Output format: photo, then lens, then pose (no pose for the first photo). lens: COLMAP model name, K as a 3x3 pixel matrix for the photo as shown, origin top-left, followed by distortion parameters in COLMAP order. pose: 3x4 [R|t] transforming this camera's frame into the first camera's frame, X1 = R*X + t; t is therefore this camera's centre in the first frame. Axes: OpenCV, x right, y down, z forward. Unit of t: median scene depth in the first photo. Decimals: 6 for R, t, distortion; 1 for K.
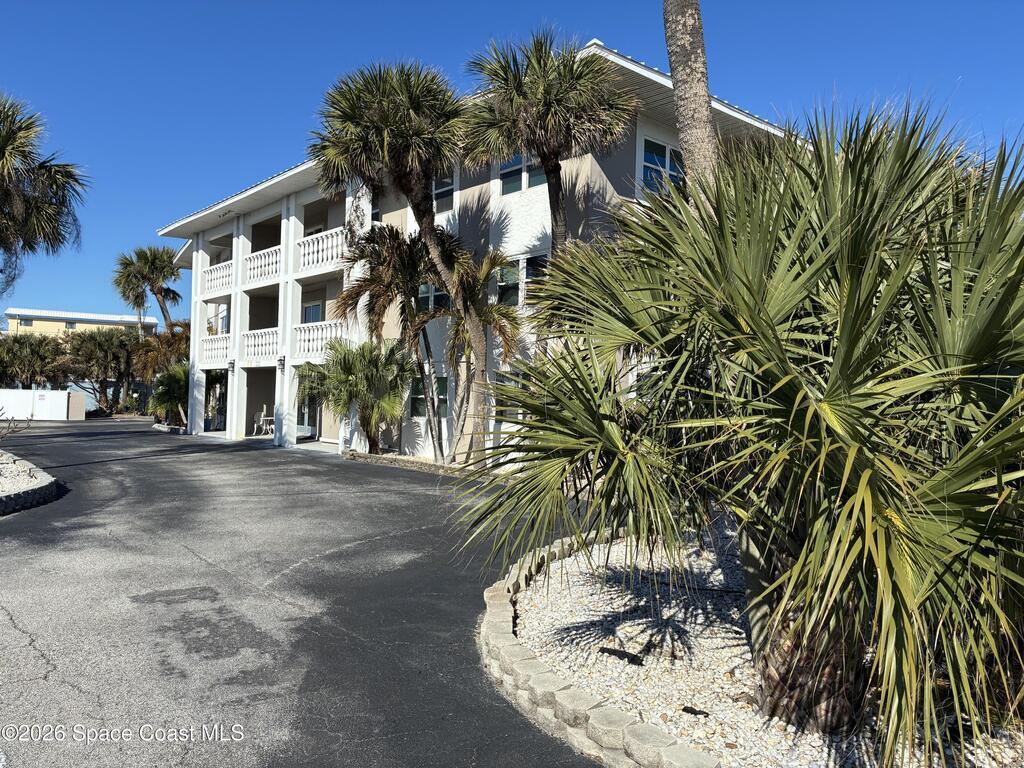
lens RADIAL K [[769.9, 0, 511.9], [0, 769.9, 382.9], [0, 0, 1]] dist [0.028452, -0.000124]
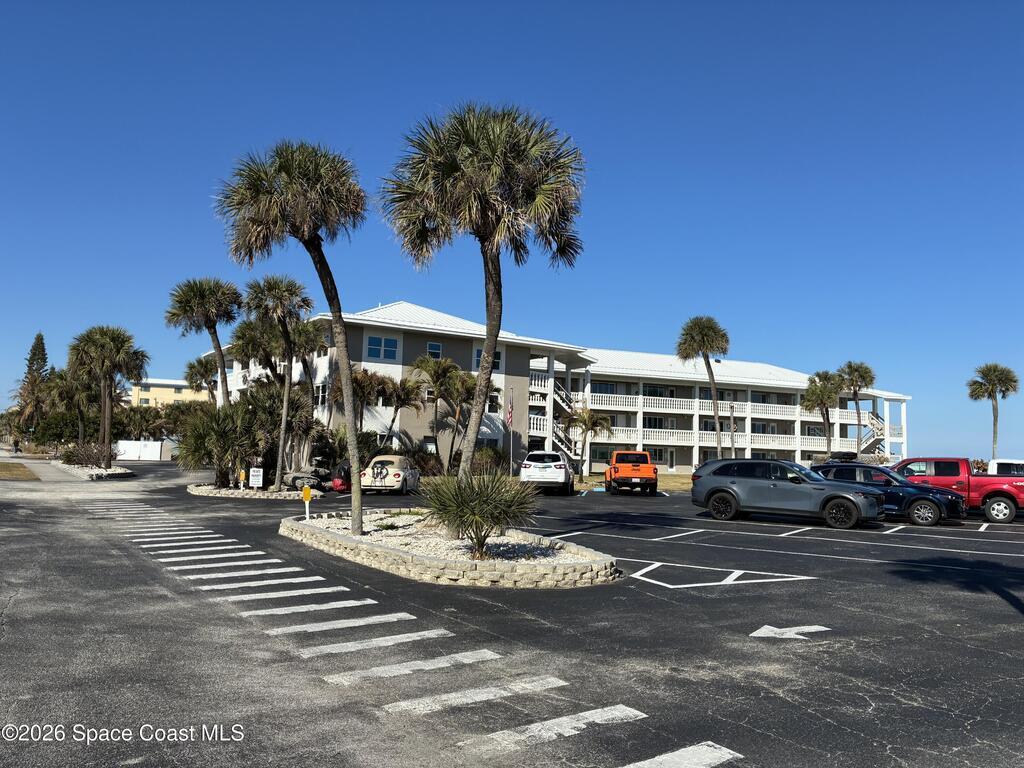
lens RADIAL K [[769.9, 0, 512.1], [0, 769.9, 385.5], [0, 0, 1]] dist [0.028452, -0.000124]
pose [[0.992659, -0.003432, -0.120902, 0.308431], [-0.004887, 0.997643, -0.068446, 0.000166], [0.120852, 0.068534, 0.990302, -0.450866]]
